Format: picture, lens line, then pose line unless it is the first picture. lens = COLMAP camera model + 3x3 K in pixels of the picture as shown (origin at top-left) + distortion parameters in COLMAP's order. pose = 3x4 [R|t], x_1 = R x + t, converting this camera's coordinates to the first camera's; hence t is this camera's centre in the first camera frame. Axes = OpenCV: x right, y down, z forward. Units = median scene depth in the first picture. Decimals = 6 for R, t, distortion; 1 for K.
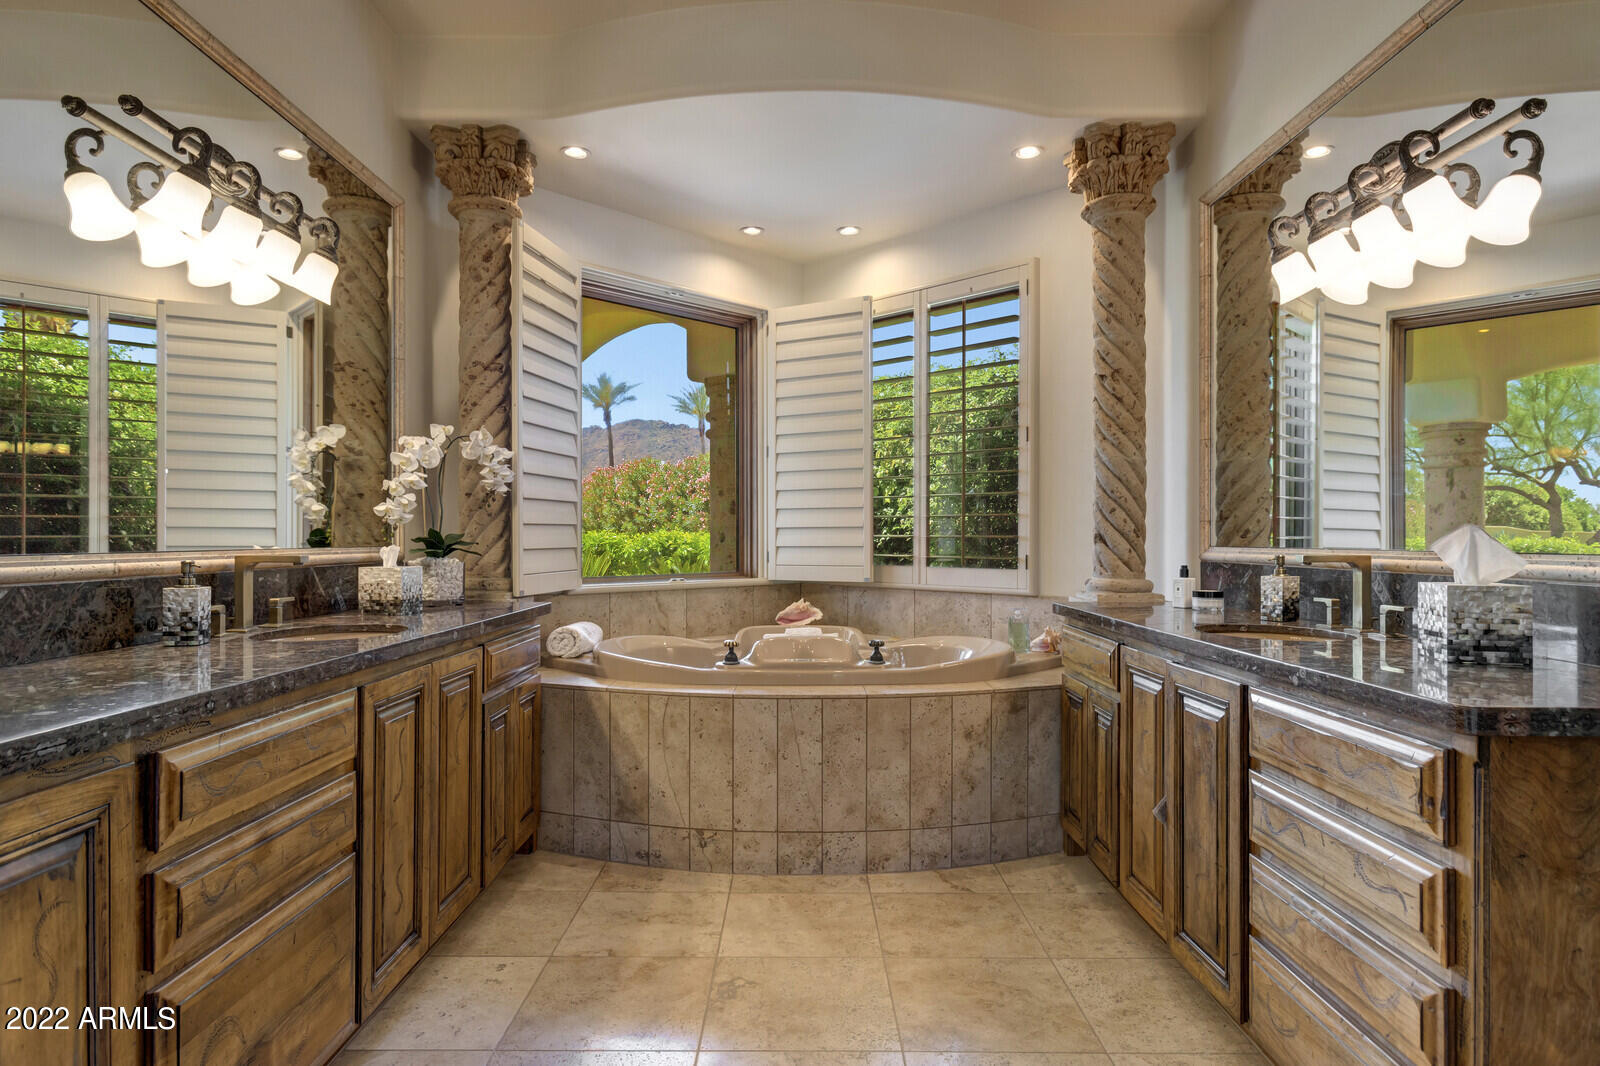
lens RADIAL K [[908.5, 0, 800.0], [0, 908.5, 535.2], [0, 0, 1]] dist [-0.015956, 0.013594]
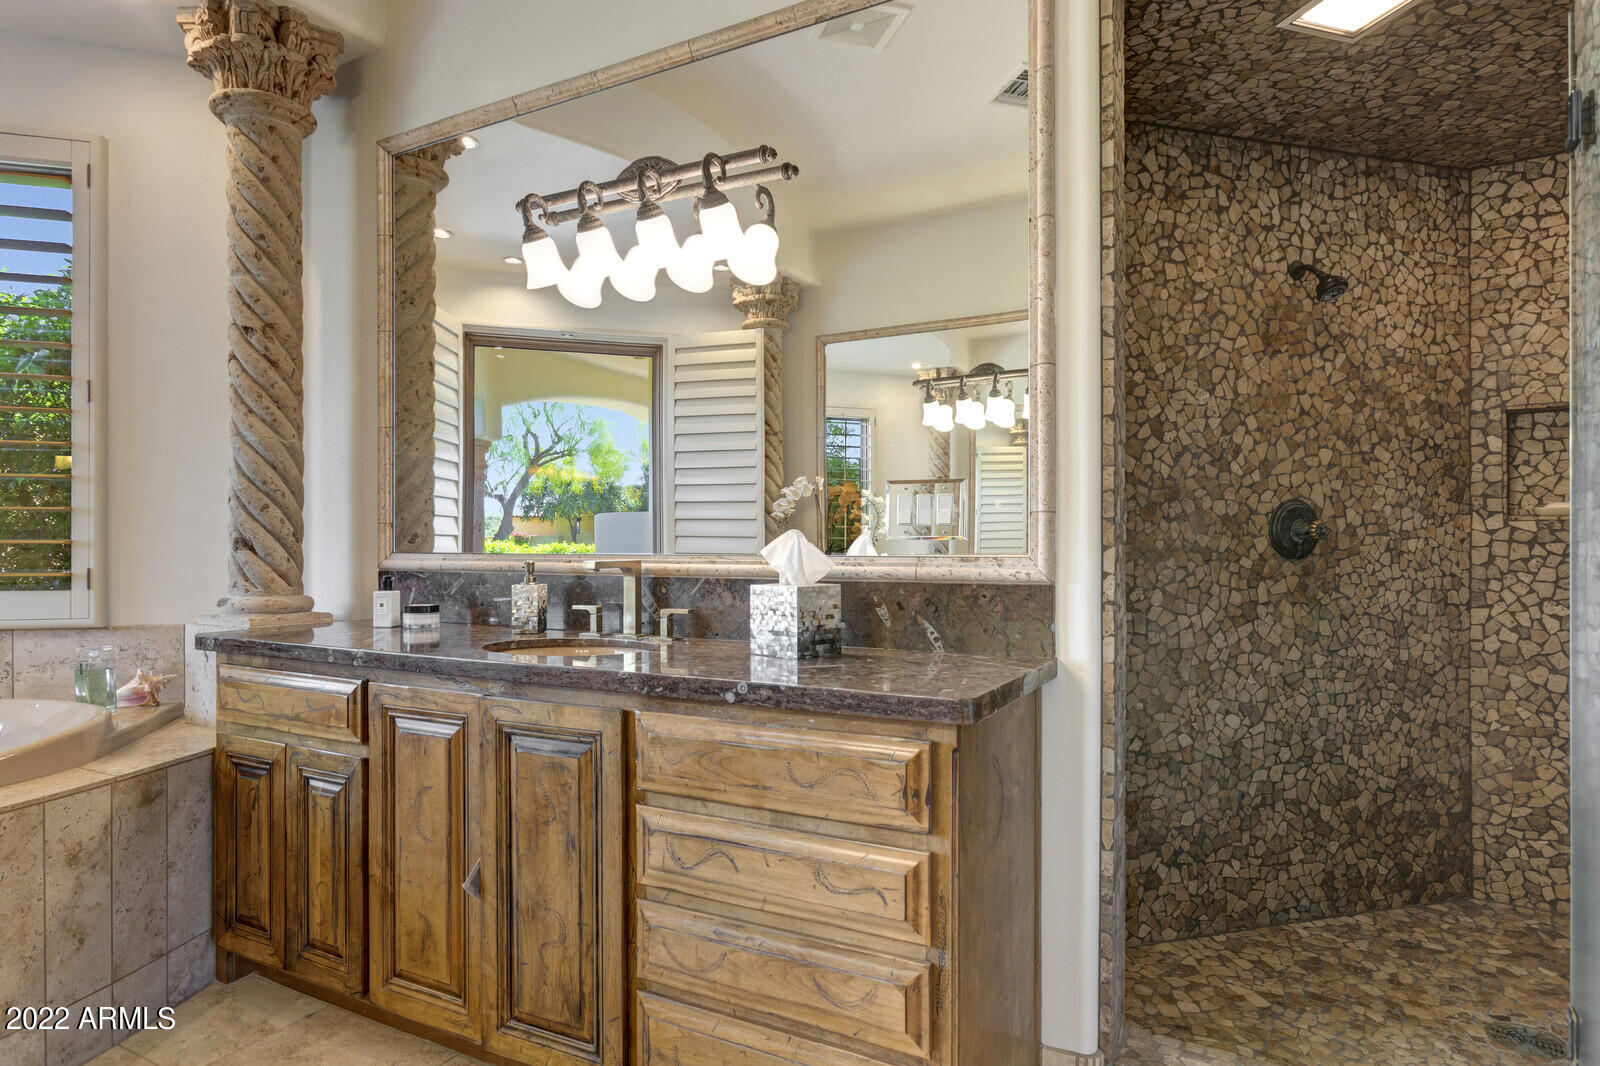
lens RADIAL K [[902.9, 0, 800.0], [0, 902.9, 548.0], [0, 0, 1]] dist [-0.003363, 0.001076]
pose [[0.473499, -0.006333, 0.880772, -0.121739], [-0.001433, 0.999967, 0.007960, 0.000302], [-0.880793, -0.005031, 0.473474, 0.264458]]
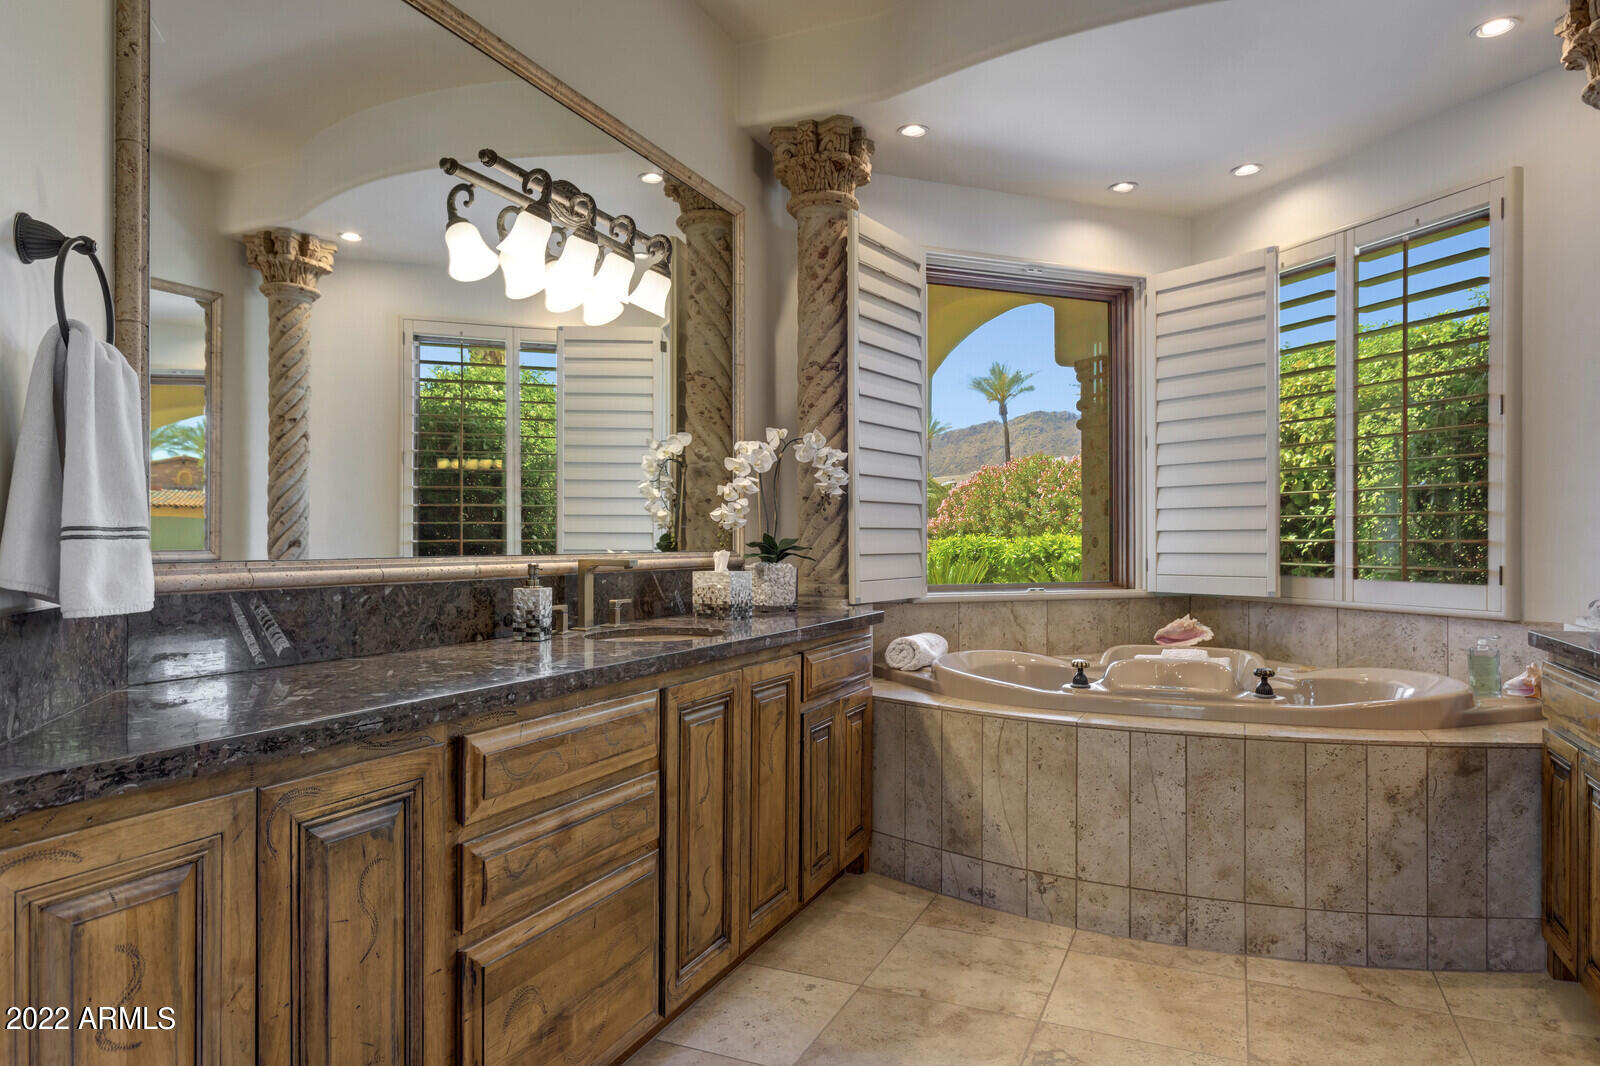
lens RADIAL K [[988.6, 0, 795.3], [0, 988.6, 535.8], [0, 0, 1]] dist [-0.015819, 0.022692]
pose [[0.913019, -0.001852, -0.407914, 0.064248], [0.000473, 0.999994, -0.003481, -0.000721], [0.407918, 0.002985, 0.913014, 0.023350]]
